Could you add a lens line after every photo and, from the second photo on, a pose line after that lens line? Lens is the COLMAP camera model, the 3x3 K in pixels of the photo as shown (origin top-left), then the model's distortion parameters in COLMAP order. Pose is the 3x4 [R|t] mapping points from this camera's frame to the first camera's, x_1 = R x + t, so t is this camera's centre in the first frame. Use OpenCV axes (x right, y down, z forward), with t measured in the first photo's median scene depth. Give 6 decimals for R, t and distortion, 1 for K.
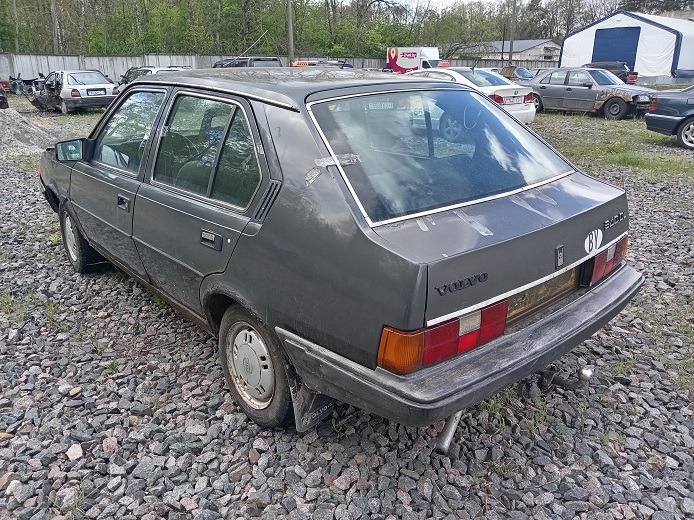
lens RADIAL K [[550.2, 0, 346.3], [0, 550.2, 260.0], [0, 0, 1]] dist [-0.012702, -0.005944]
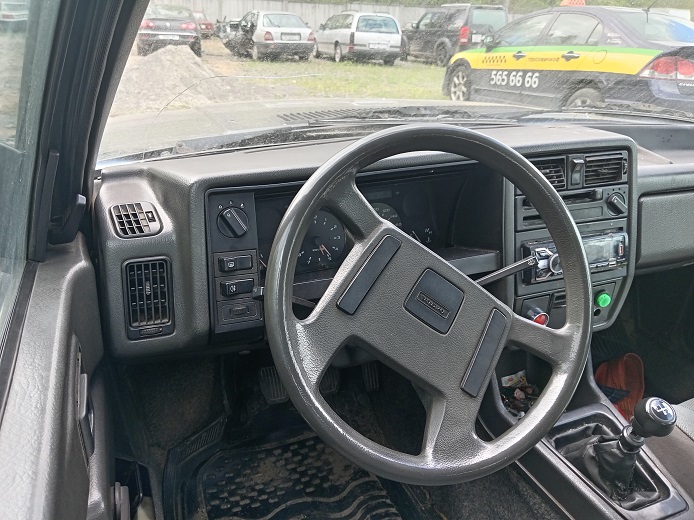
lens RADIAL K [[550.2, 0, 347.5], [0, 550.2, 259.5], [0, 0, 1]] dist [-0.012702, -0.005944]
pose [[0.945199, 0.164146, -0.282231, -0.058349], [-0.145520, 0.985620, 0.085889, -0.040257], [0.292271, -0.040112, 0.955494, 0.161367]]
